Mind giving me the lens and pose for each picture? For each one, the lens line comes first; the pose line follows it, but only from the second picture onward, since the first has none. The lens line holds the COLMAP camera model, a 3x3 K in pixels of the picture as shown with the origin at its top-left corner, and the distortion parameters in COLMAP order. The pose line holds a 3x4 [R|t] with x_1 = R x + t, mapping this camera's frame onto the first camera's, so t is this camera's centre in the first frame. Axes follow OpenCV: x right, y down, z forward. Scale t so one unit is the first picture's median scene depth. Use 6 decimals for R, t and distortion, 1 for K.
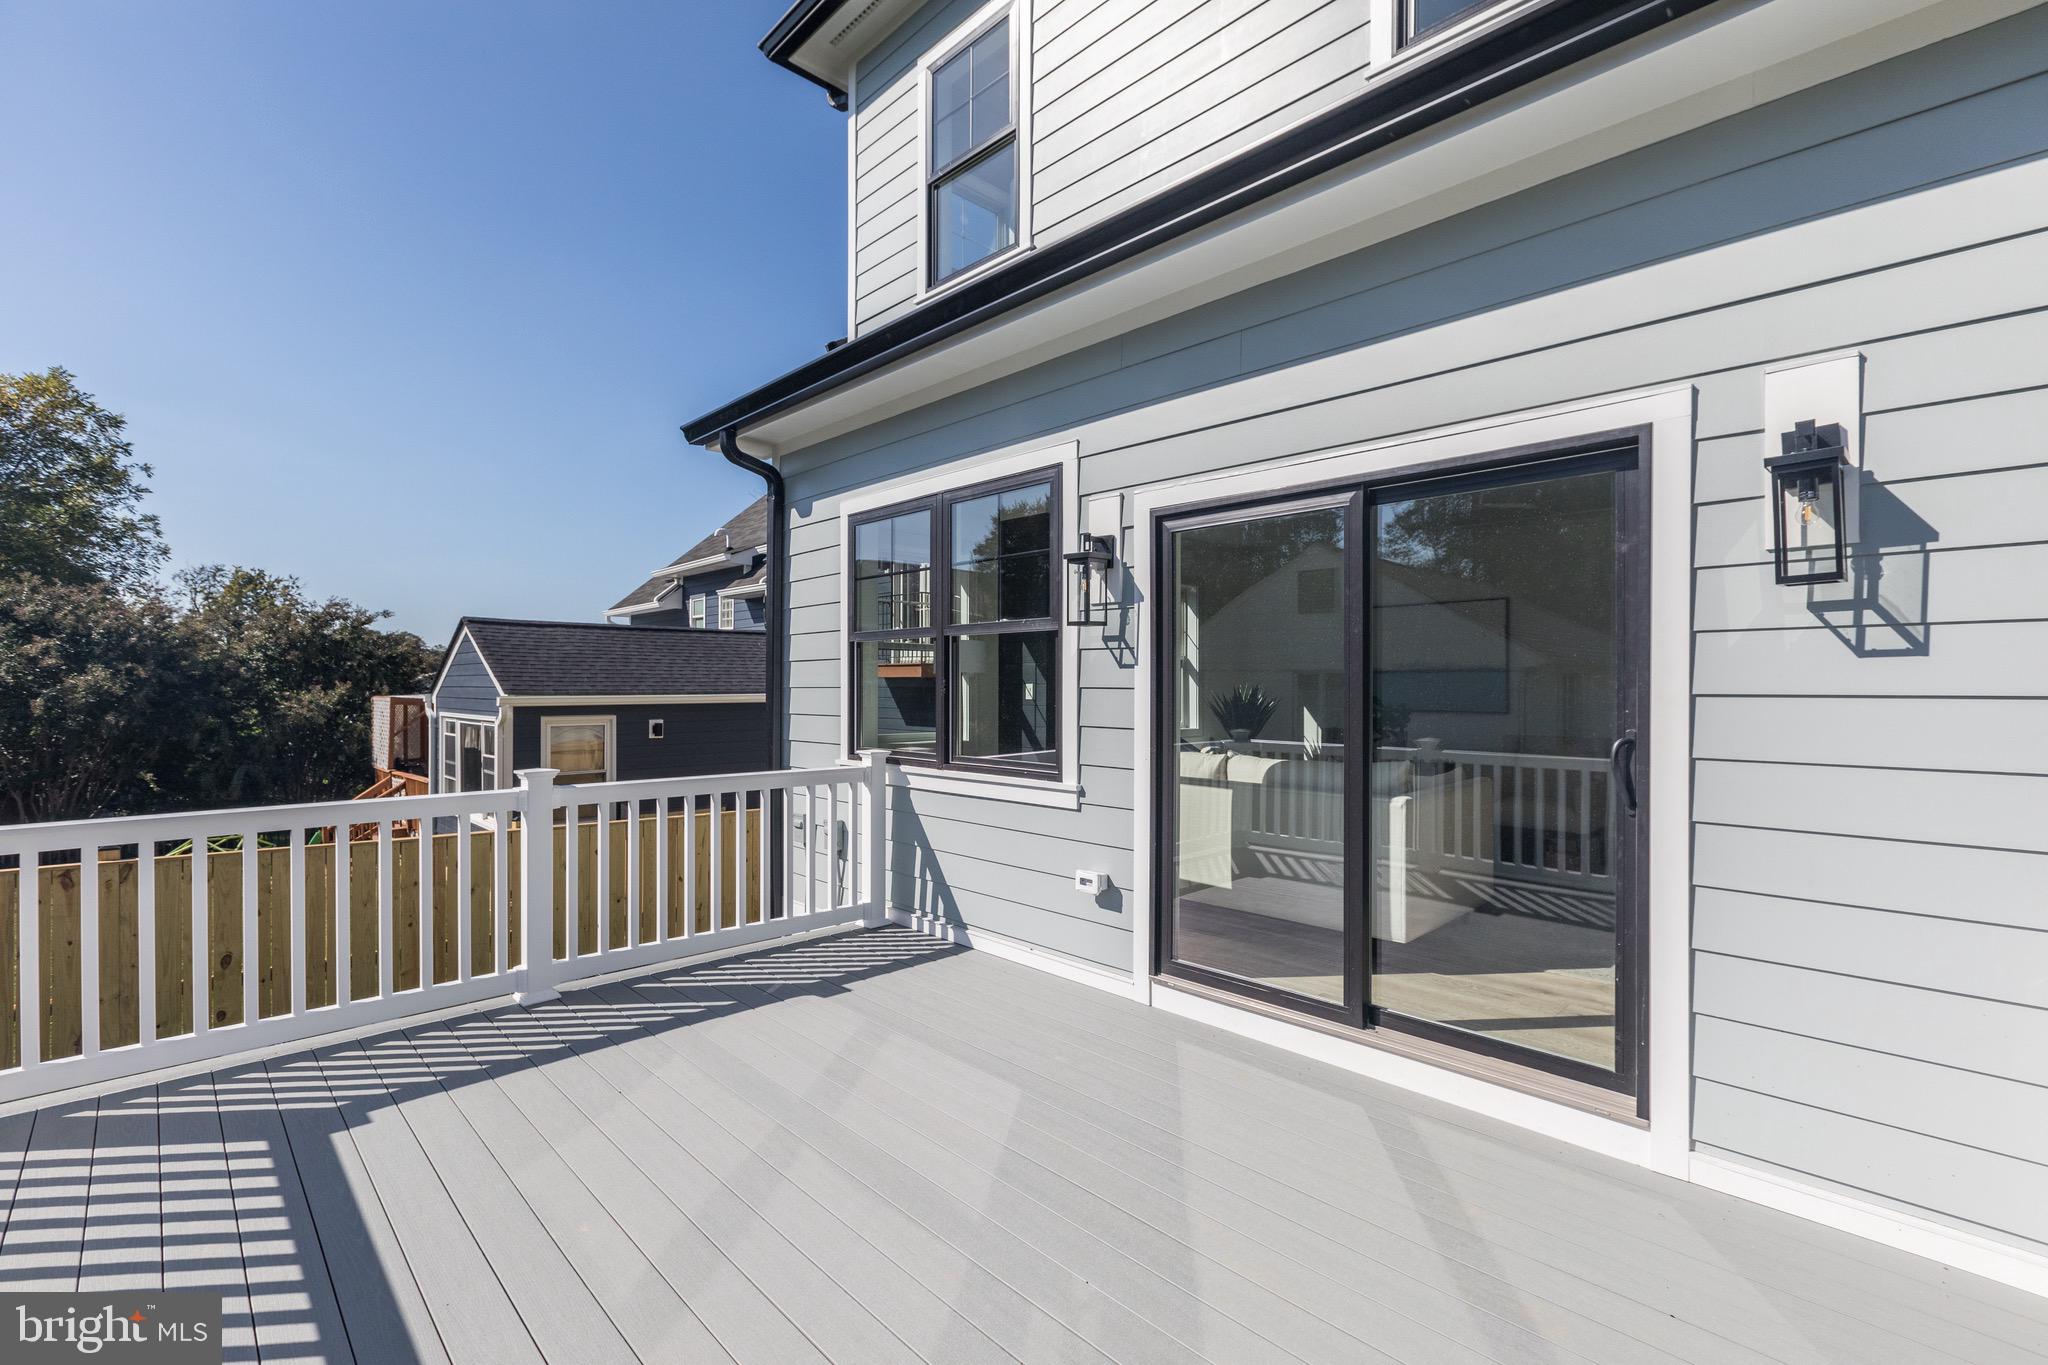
lens RADIAL K [[915.5, 0, 1024.0], [0, 915.5, 682.5], [0, 0, 1]] dist [-0.000501, -0.000635]
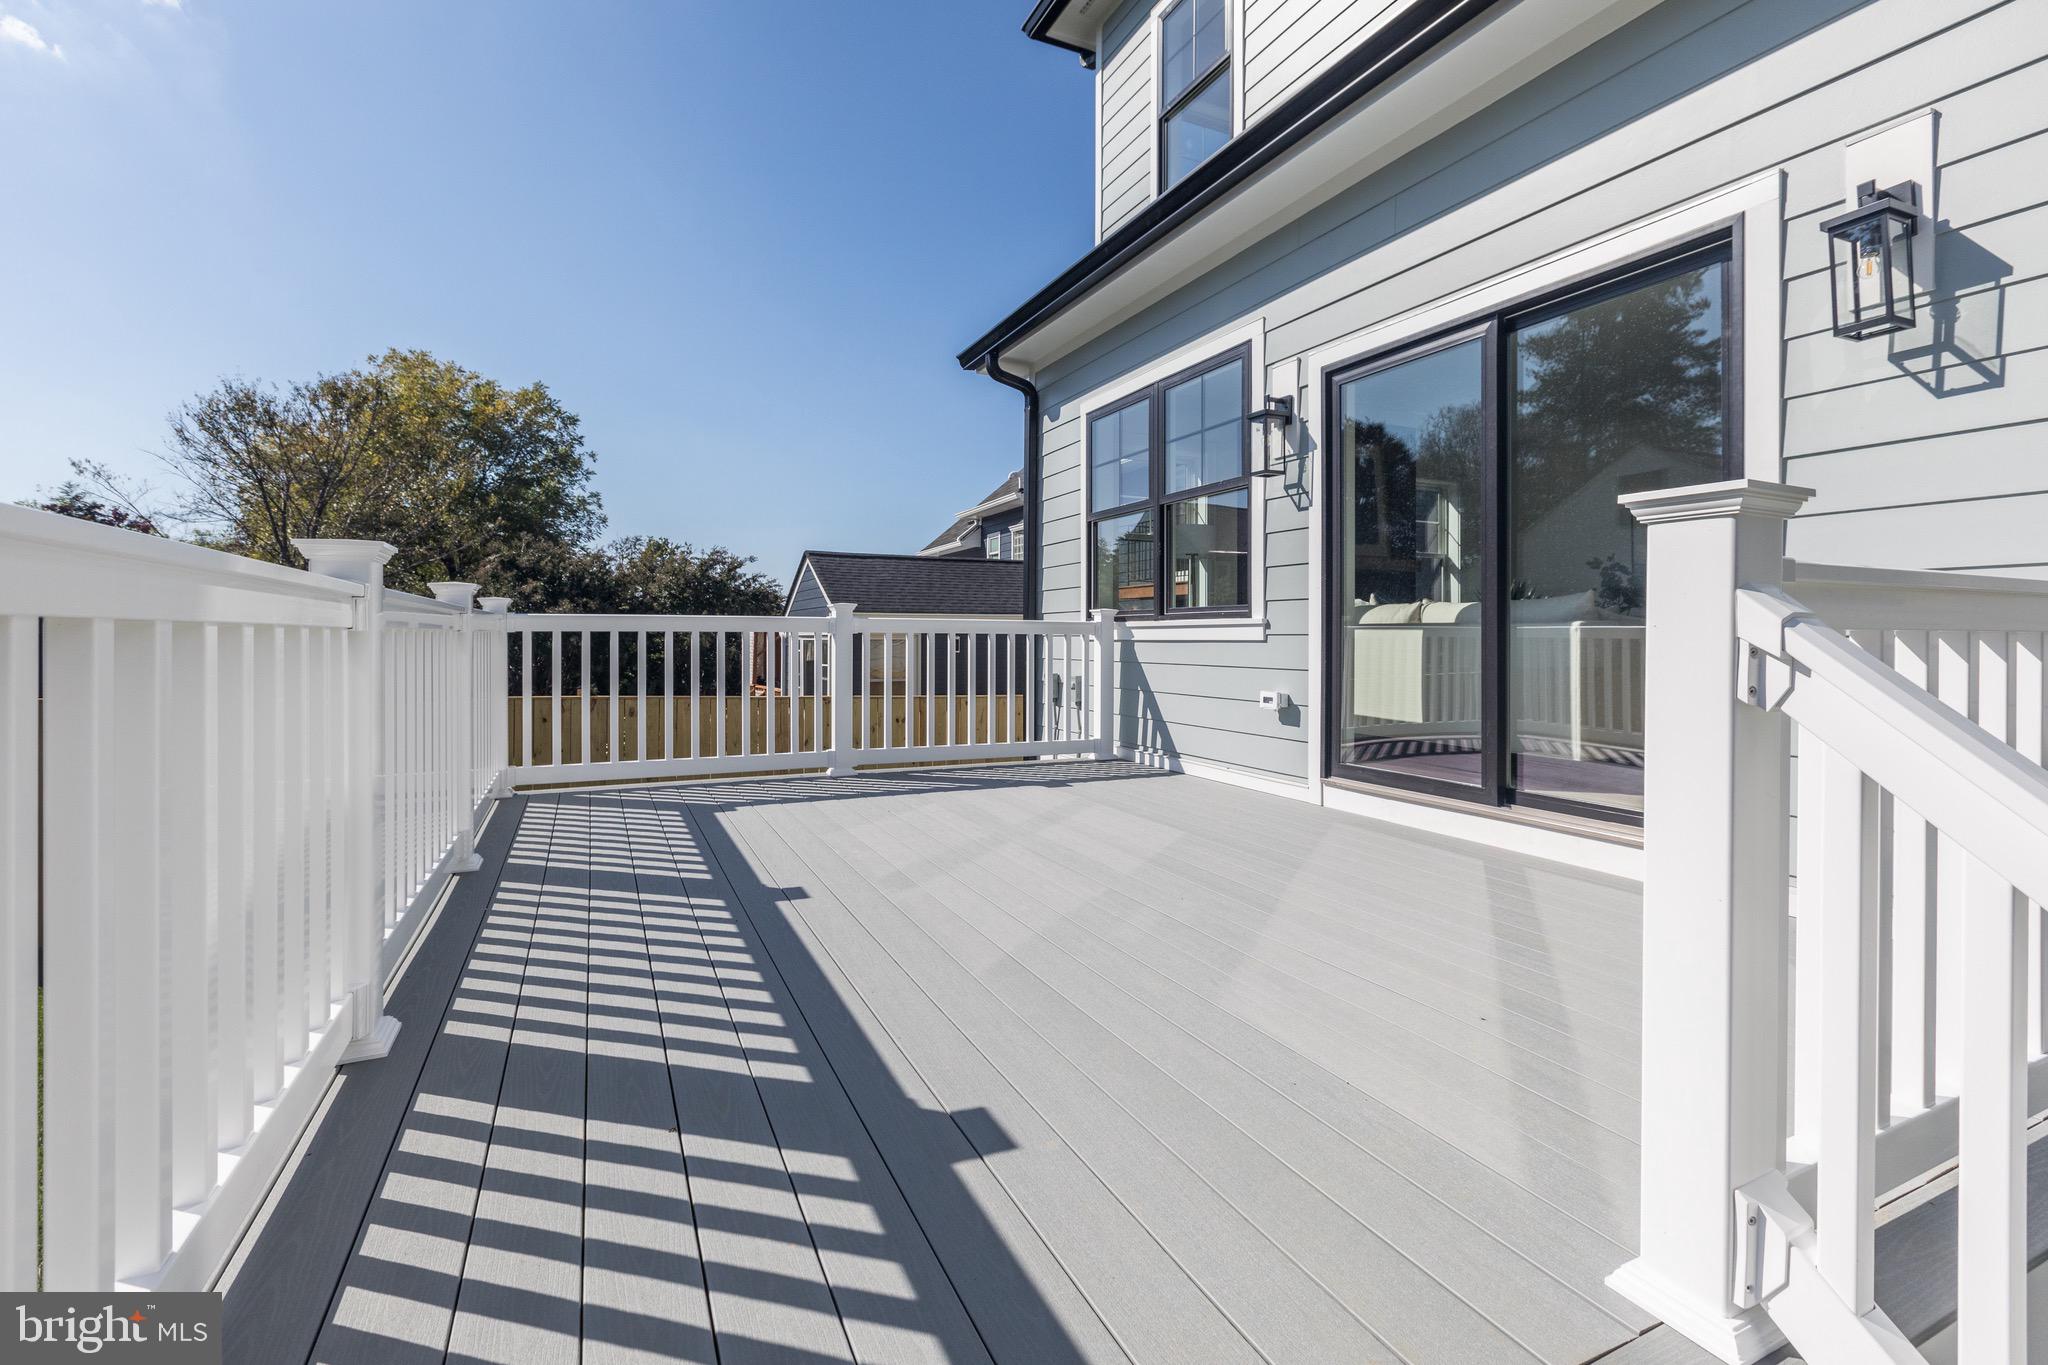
lens RADIAL K [[917.1, 0, 1019.0], [0, 917.1, 633.0], [0, 0, 1]] dist [-0.003505, 0.000331]
pose [[0.946978, -0.002228, -0.321289, 0.110298], [0.002145, 0.999998, -0.000613, 0.104807], [0.321290, -0.000109, 0.946981, -0.146268]]
